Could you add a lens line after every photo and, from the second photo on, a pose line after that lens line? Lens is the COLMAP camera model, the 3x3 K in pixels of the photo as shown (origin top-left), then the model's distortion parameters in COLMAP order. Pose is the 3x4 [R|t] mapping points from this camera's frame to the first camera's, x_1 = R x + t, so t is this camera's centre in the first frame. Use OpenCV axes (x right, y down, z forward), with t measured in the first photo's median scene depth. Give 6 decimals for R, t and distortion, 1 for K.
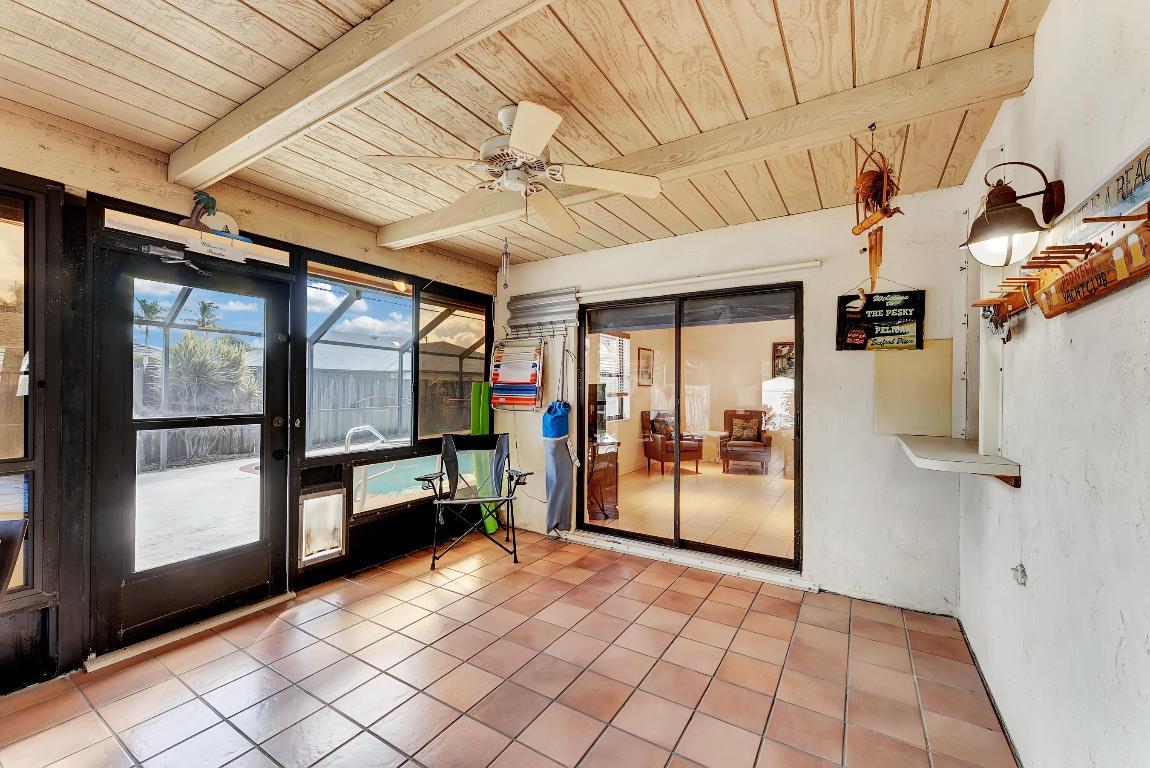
lens RADIAL K [[467.1, 0, 581.1], [0, 467.1, 380.7], [0, 0, 1]] dist [-0.001103, -0.000128]
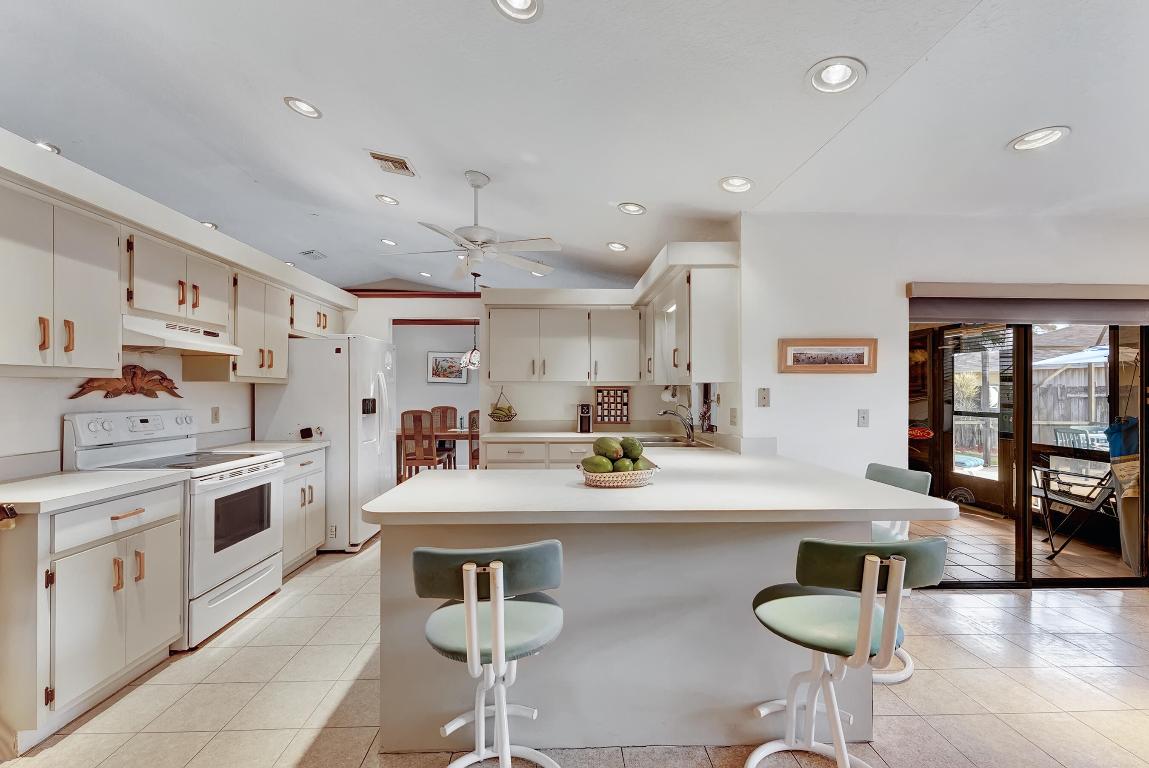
lens RADIAL K [[476.8, 0, 577.9], [0, 476.8, 385.0], [0, 0, 1]] dist [0.000397, 0.000161]
pose [[-0.829425, -0.014724, -0.558424, 1.780366], [0.004072, 0.999467, -0.032401, 0.013424], [0.558603, -0.029148, -0.828923, 1.665481]]
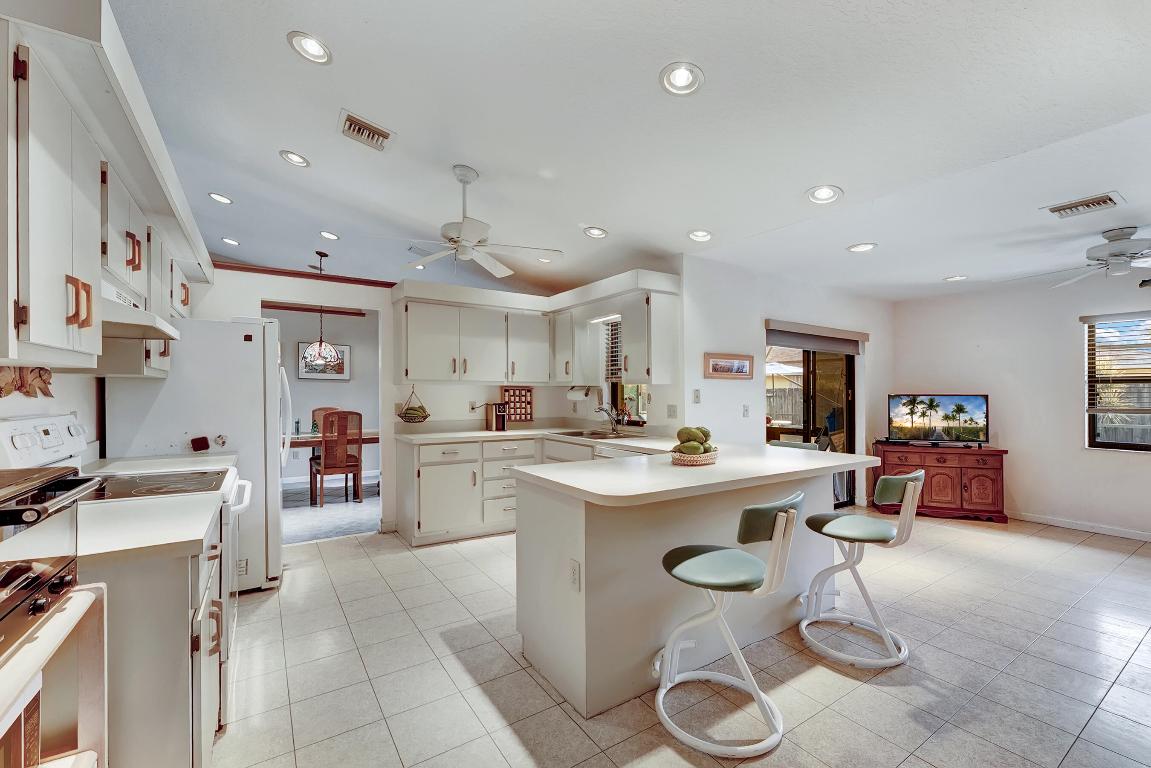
lens RADIAL K [[477.4, 0, 588.2], [0, 477.4, 382.3], [0, 0, 1]] dist [-0.000652, 0.000065]
pose [[-0.409807, -0.026665, -0.911783, 2.253596], [0.008045, 0.999428, -0.032844, 0.010458], [0.912137, -0.020795, -0.409358, 1.304059]]
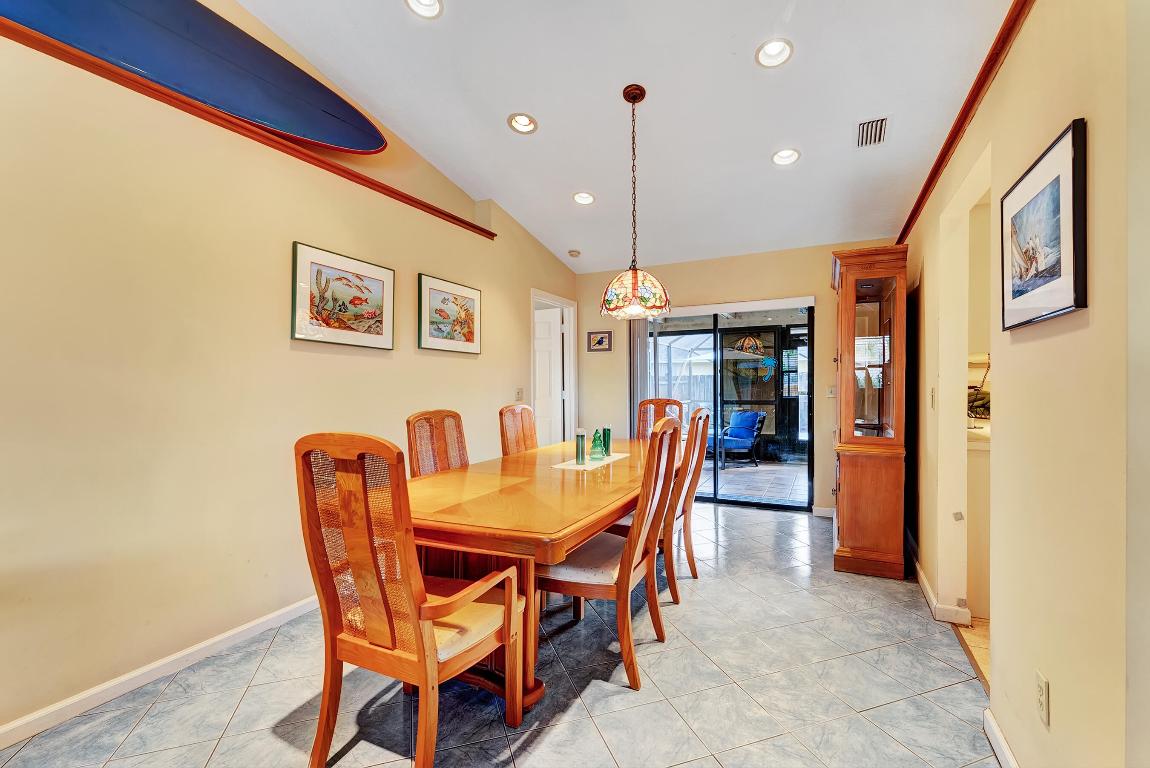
lens RADIAL K [[493.6, 0, 575.0], [0, 493.6, 384.0], [0, 0, 1]] dist [-0.000512, -0.000042]
pose [[0.091930, -0.010803, -0.995707, 1.902015], [0.030980, 0.999488, -0.007984, 0.009622], [0.995283, -0.030113, 0.092217, -0.682645]]
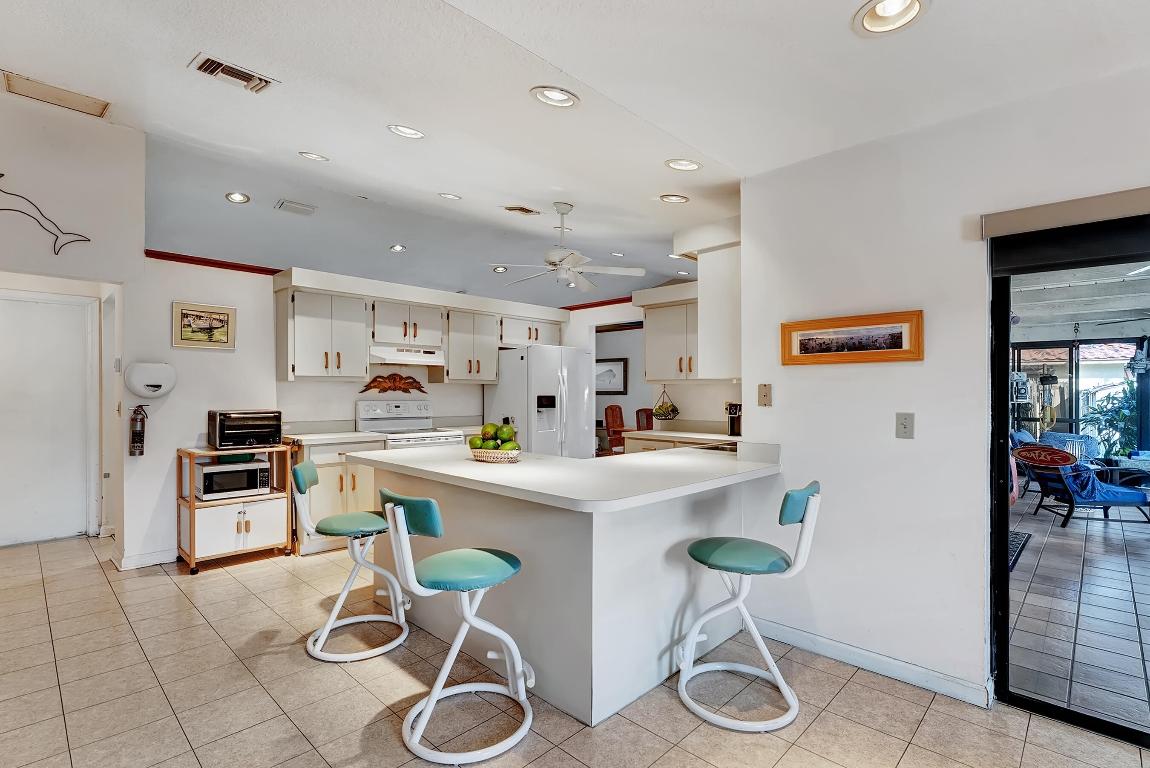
lens RADIAL K [[553.5, 0, 572.9], [0, 553.5, 392.0], [0, 0, 1]] dist [-0.009505, -0.000061]
pose [[-0.975961, -0.009645, 0.217730, 0.973716], [-0.013484, 0.999779, -0.016150, 0.023601], [-0.217526, -0.018698, -0.975875, 2.088948]]
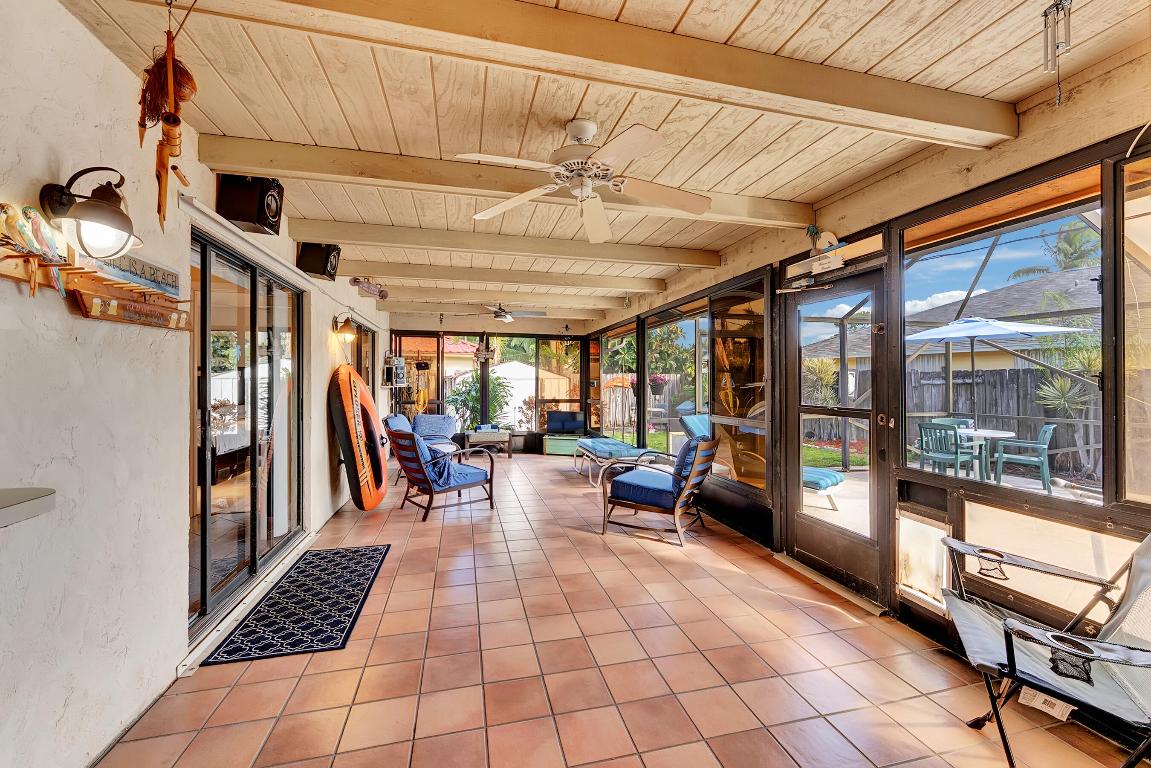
lens RADIAL K [[471.4, 0, 575.5], [0, 471.4, 384.0], [0, 0, 1]] dist [-0.024984, -0.000026]
pose [[-0.708368, -0.003389, -0.705836, 0.453545], [0.008023, 0.999885, -0.012853, 0.025629], [0.705798, -0.014767, -0.708259, 1.281093]]
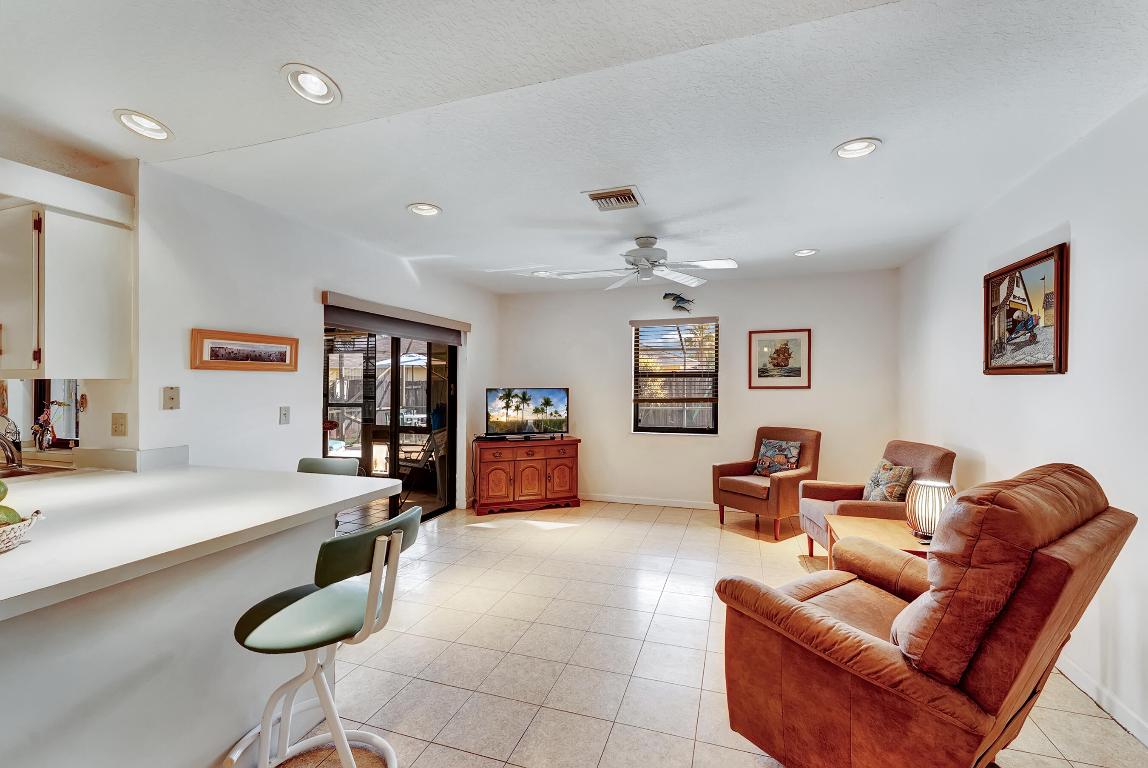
lens RADIAL K [[466.3, 0, 580.1], [0, 466.3, 380.7], [0, 0, 1]] dist [-0.001103, -0.000128]
pose [[0.229569, -0.013311, -0.973201, 1.844998], [0.019832, 0.999763, -0.008996, -0.000732], [0.973090, -0.017235, 0.229779, 1.549740]]
